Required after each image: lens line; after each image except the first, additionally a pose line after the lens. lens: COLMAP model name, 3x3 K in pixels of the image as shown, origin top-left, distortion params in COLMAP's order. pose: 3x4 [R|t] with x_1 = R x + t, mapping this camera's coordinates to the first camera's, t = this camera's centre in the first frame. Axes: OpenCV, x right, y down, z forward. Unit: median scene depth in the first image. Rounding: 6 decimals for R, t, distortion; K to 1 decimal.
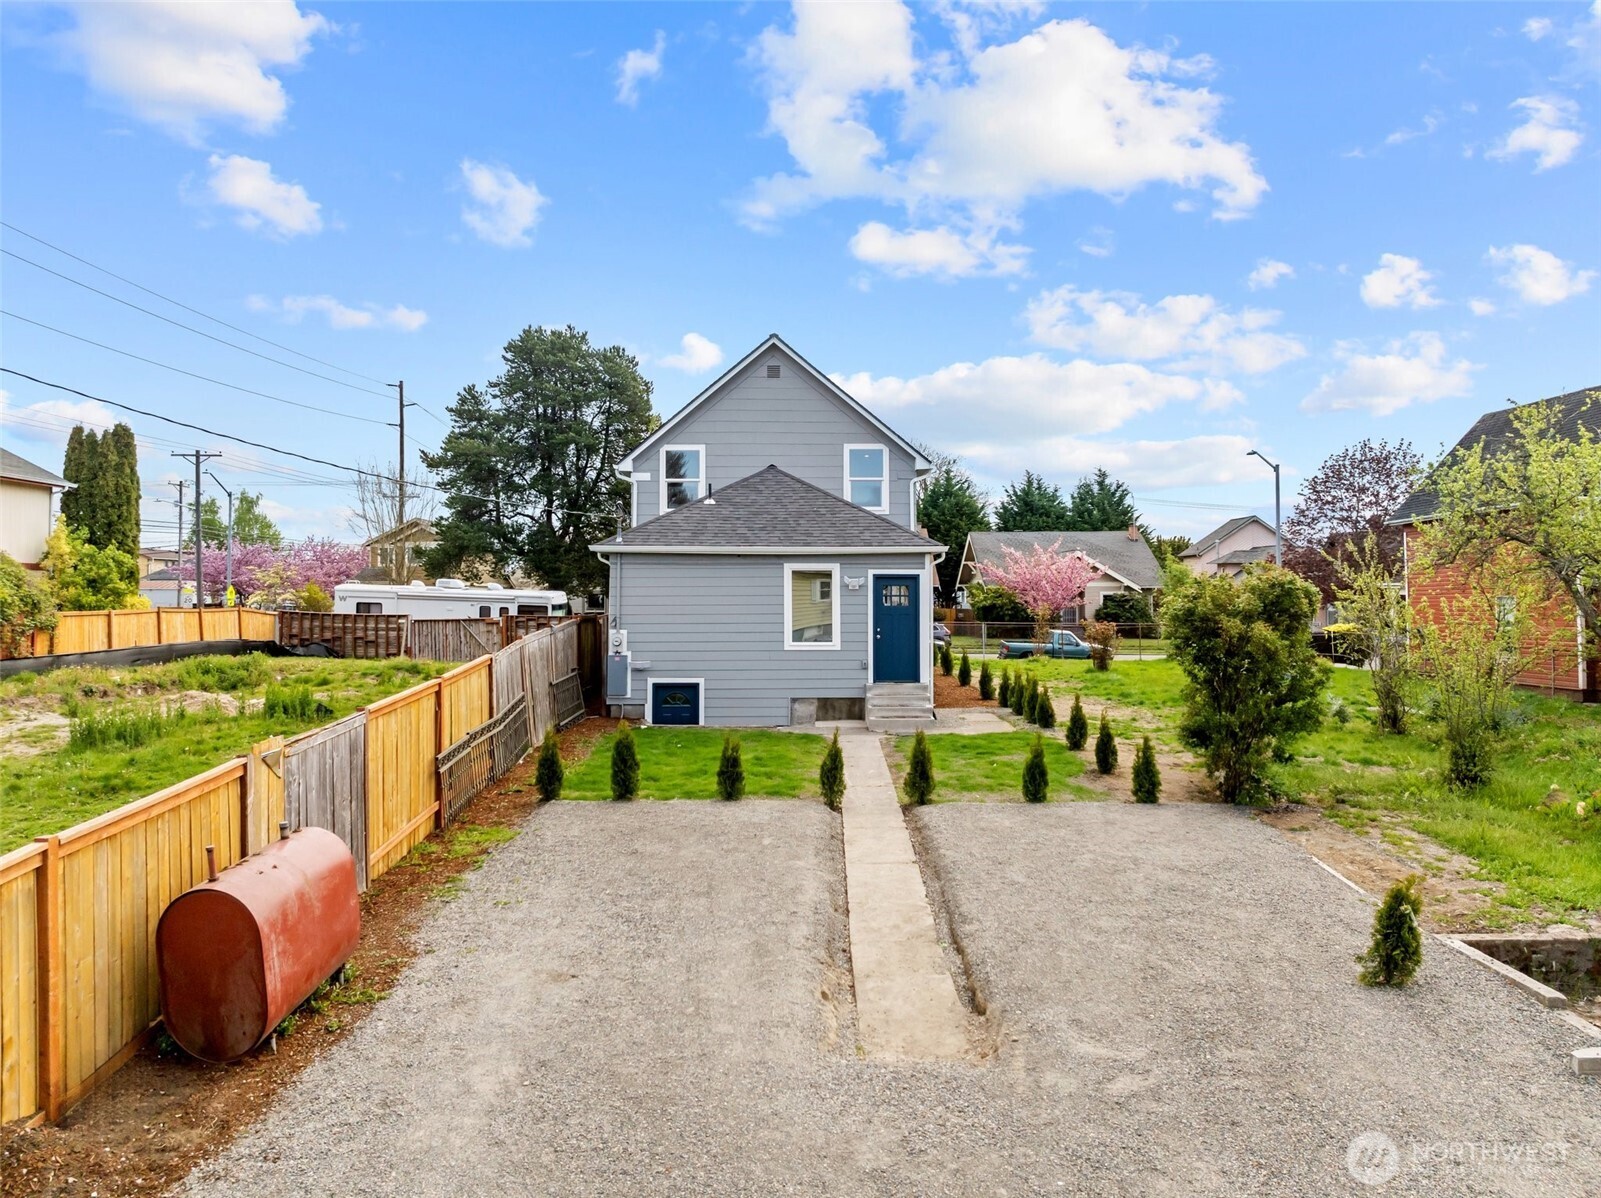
lens RADIAL K [[1112.1, 0, 799.5], [0, 1112.1, 573.6], [0, 0, 1]] dist [-0.009944, -0.045237]
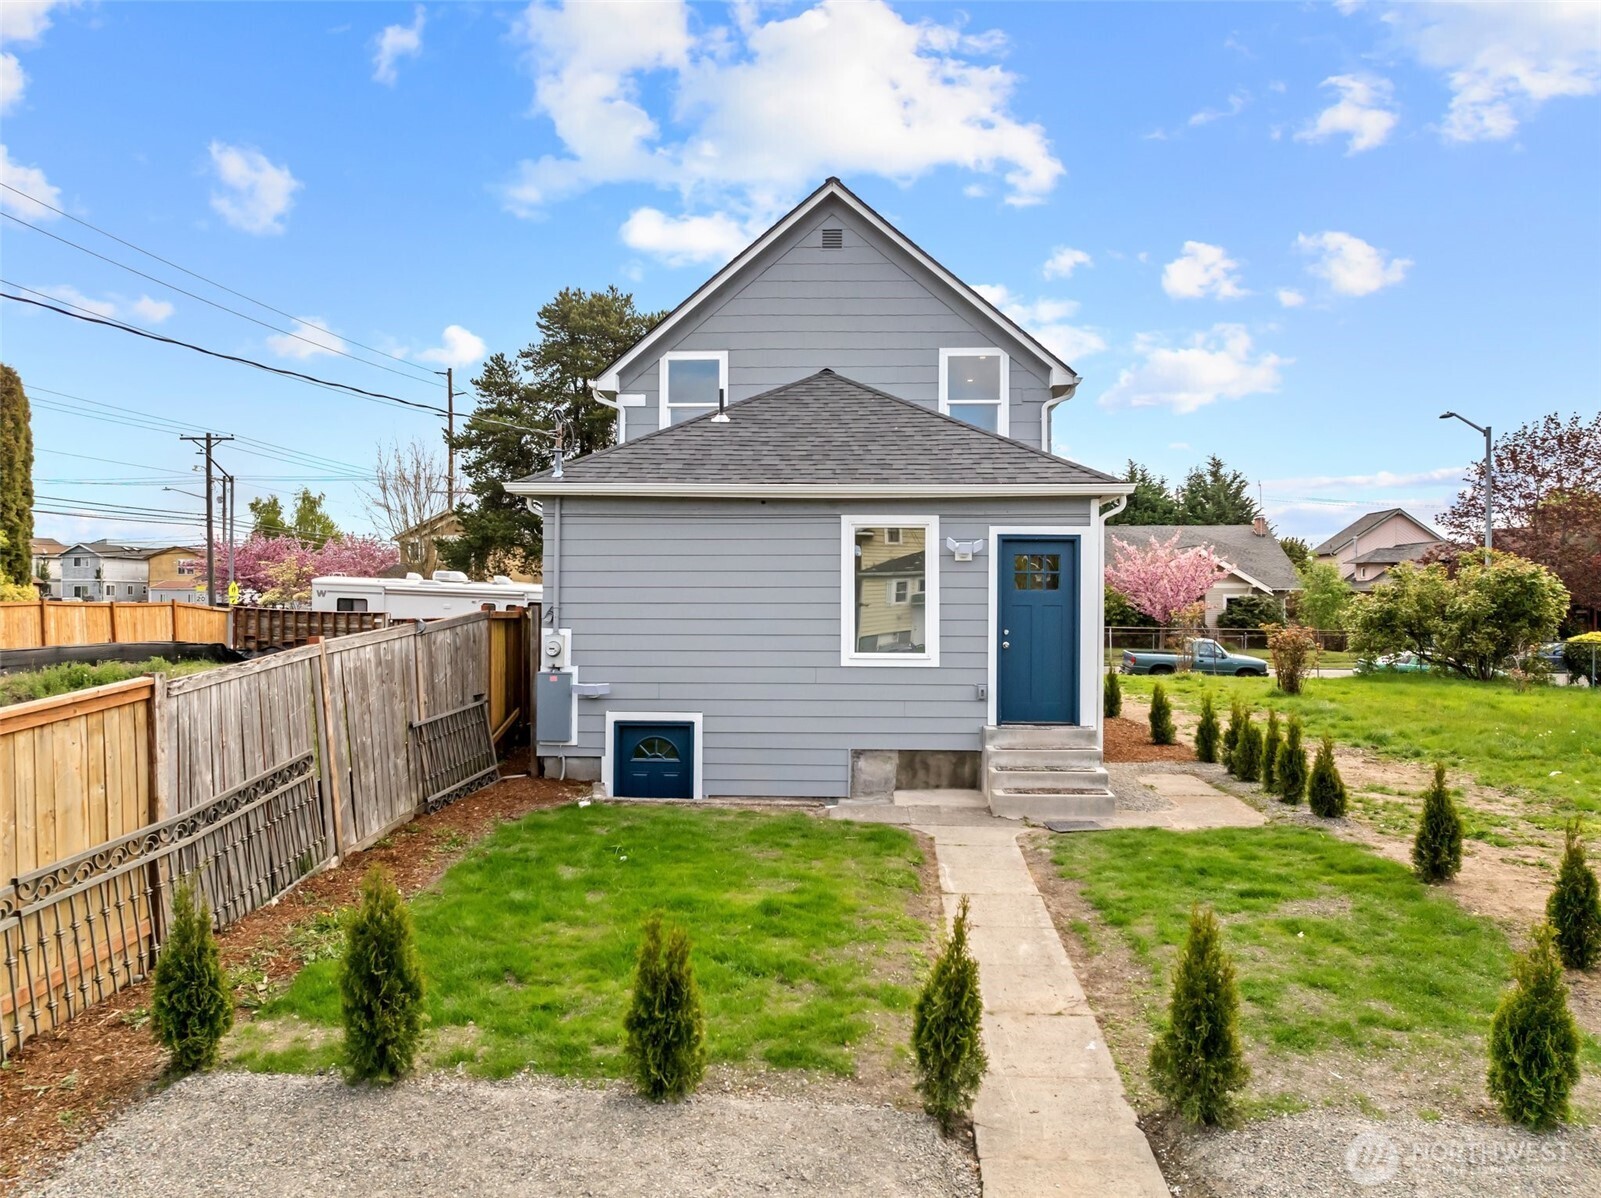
lens RADIAL K [[1129.5, 0, 806.1], [0, 1129.5, 603.1], [0, 0, 1]] dist [-0.033970, -0.004705]
pose [[0.998150, 0.005859, -0.060521, 0.003281], [-0.004612, 0.999774, 0.020730, 0.023664], [0.060629, -0.020412, 0.997952, 0.410152]]
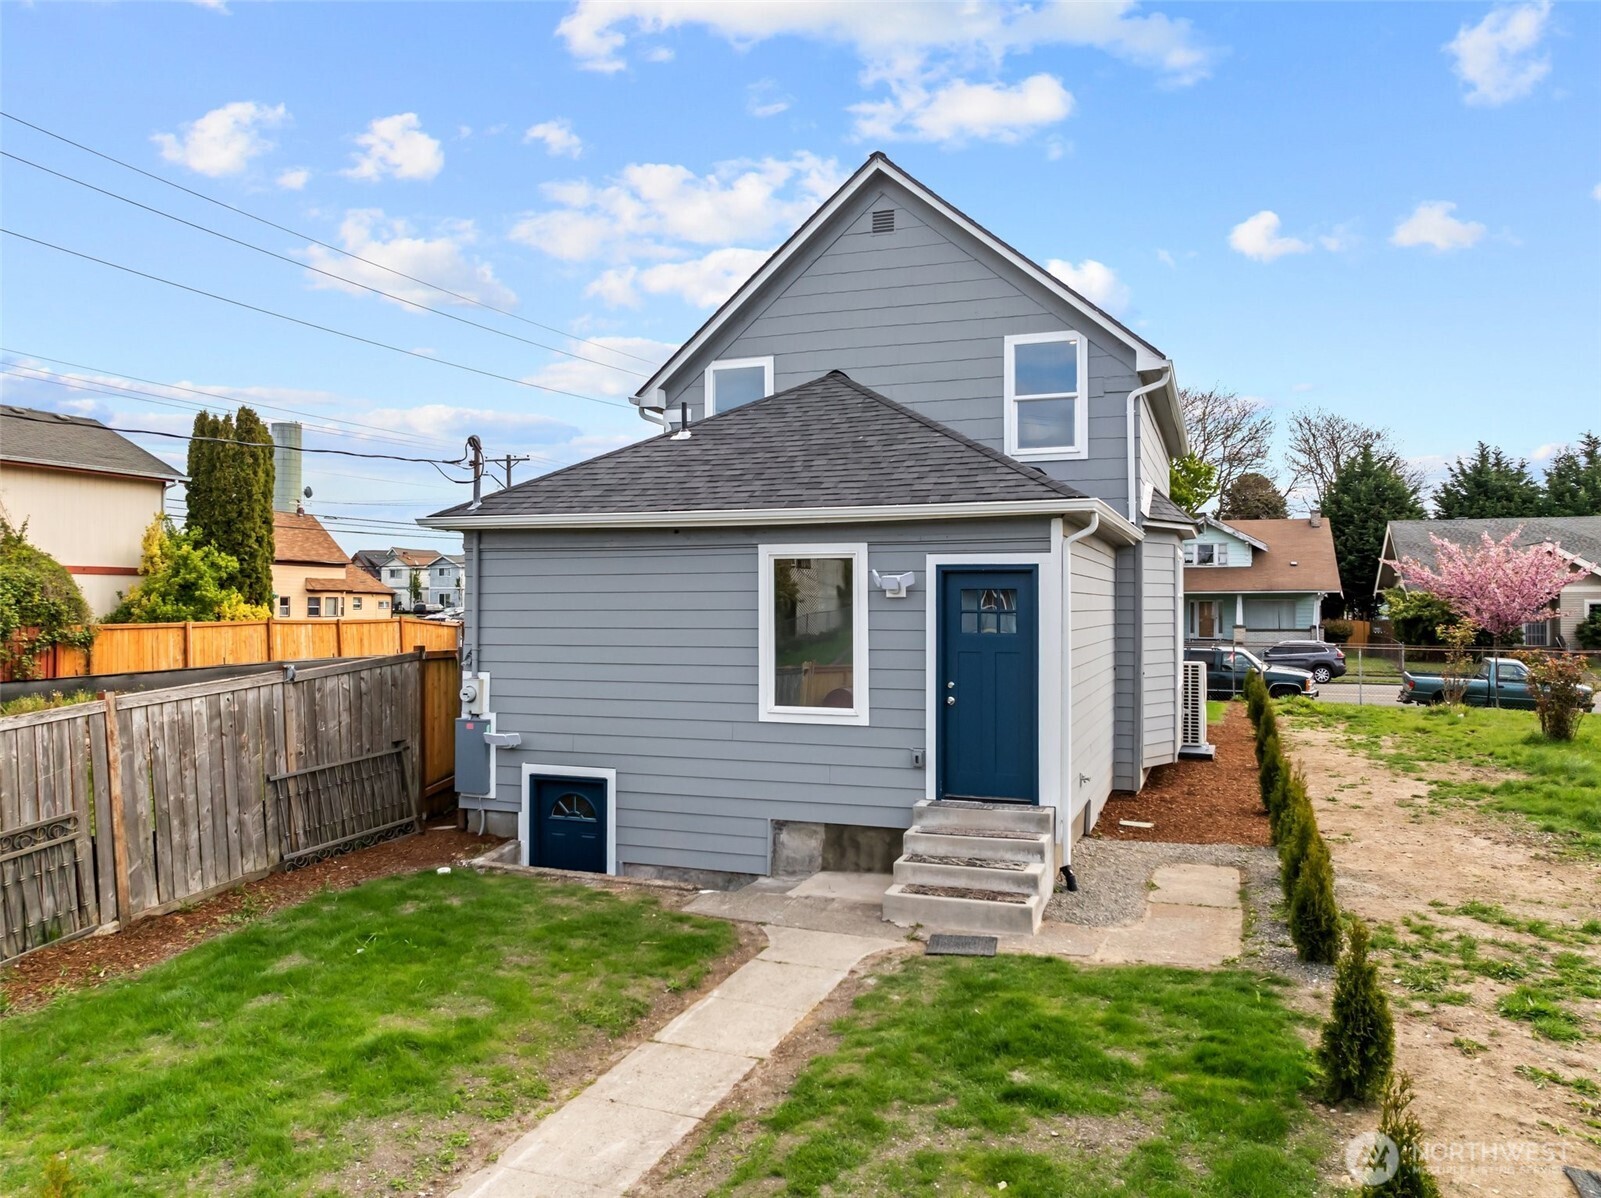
lens RADIAL K [[1137.6, 0, 790.8], [0, 1137.6, 601.6], [0, 0, 1]] dist [-0.035961, 0.001886]
pose [[0.934985, 0.001118, -0.354686, 0.173929], [0.005608, 0.999823, 0.017934, 0.006715], [0.354644, -0.018757, 0.934813, 0.527079]]
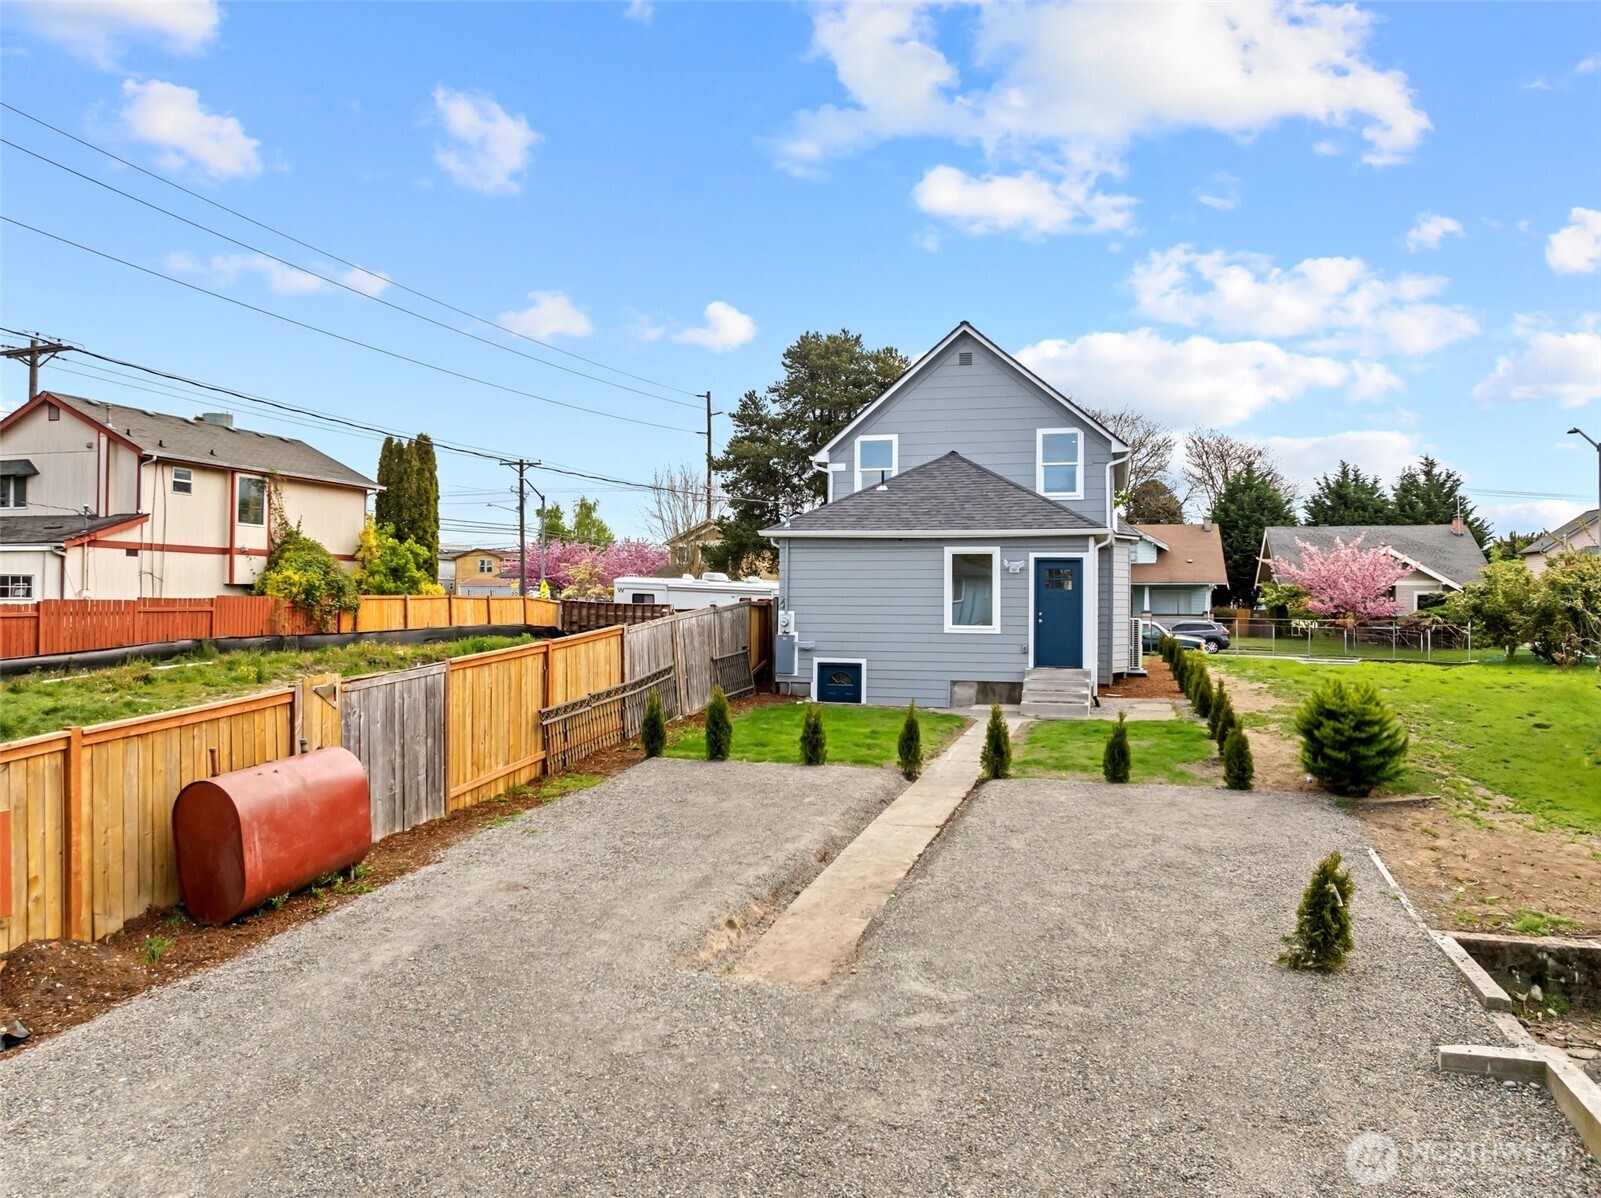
lens RADIAL K [[1105.9, 0, 803.4], [0, 1105.9, 586.6], [0, 0, 1]] dist [0.007071, -0.091353]
pose [[0.961618, 0.005553, -0.274337, 0.135952], [-0.002798, 0.999942, 0.010432, 0.016332], [0.274379, -0.009264, 0.961577, 0.000489]]
